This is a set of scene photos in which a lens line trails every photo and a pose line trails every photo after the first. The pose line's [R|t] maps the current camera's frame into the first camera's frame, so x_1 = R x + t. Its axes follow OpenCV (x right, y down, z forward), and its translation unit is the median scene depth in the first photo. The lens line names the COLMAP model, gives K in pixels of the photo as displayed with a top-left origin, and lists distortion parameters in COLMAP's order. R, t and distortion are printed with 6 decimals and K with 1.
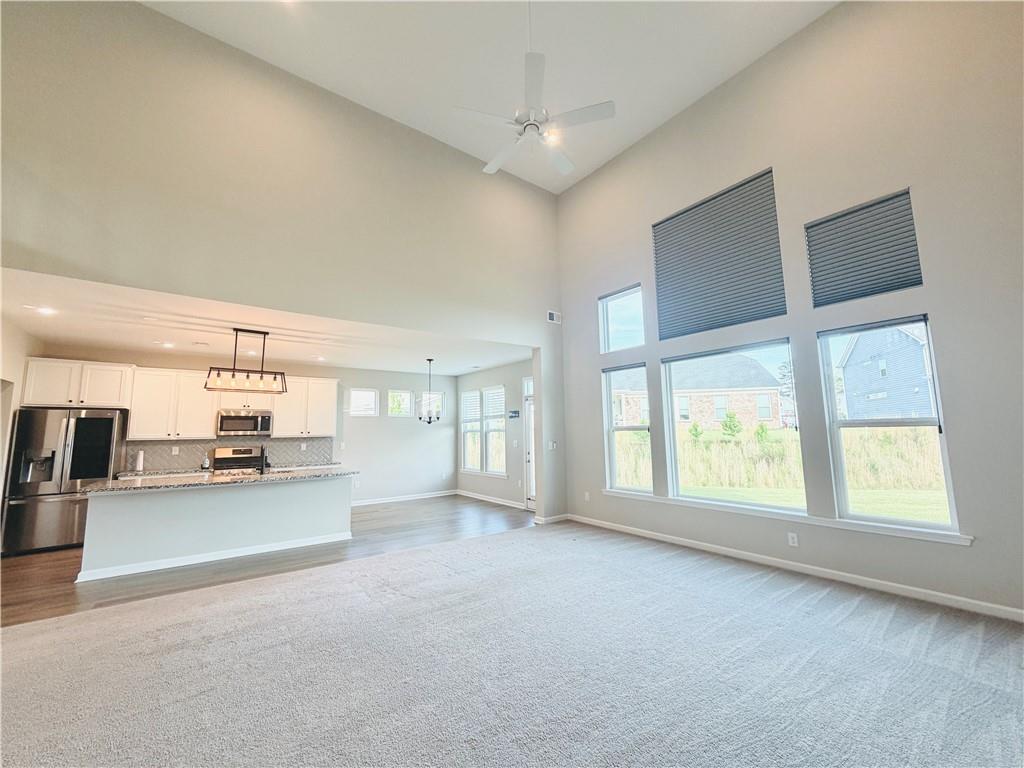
lens RADIAL K [[406.0, 0, 517.3], [0, 406.0, 385.2], [0, 0, 1]] dist [0.000466, 0.000409]
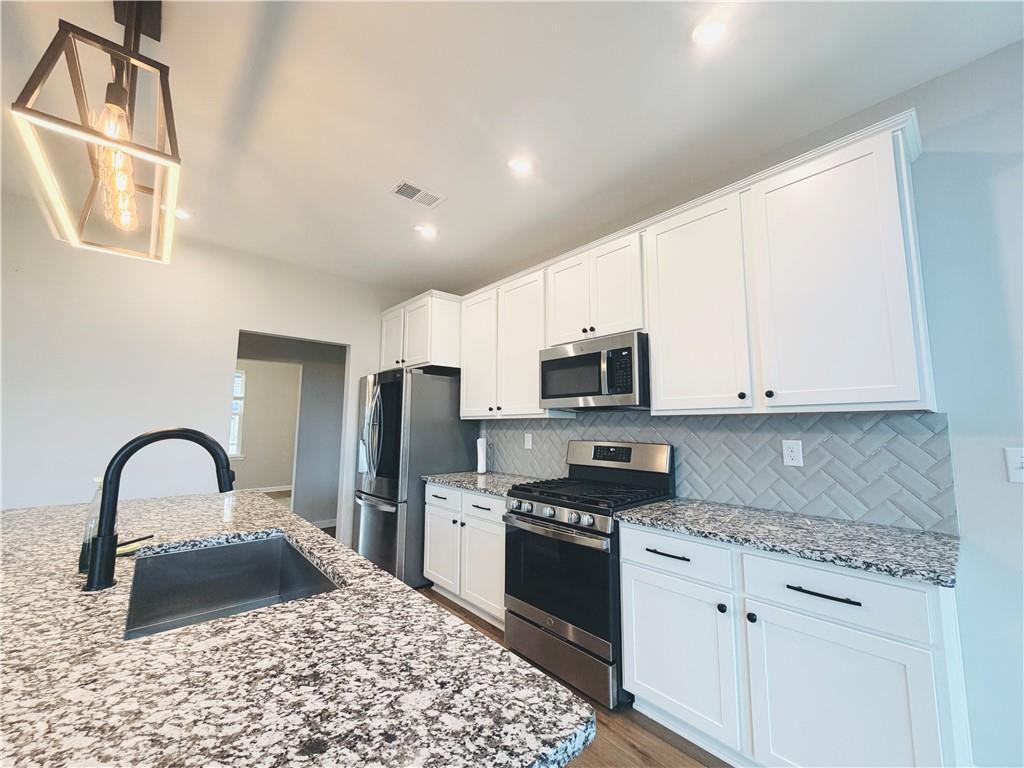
lens RADIAL K [[406.0, 0, 511.5], [0, 406.0, 381.5], [0, 0, 1]] dist [0.000466, 0.000409]
pose [[0.068036, -0.091556, -0.993473, -0.309627], [0.111198, 0.990272, -0.083645, 0.120486], [0.991467, -0.104782, 0.077555, 0.896396]]
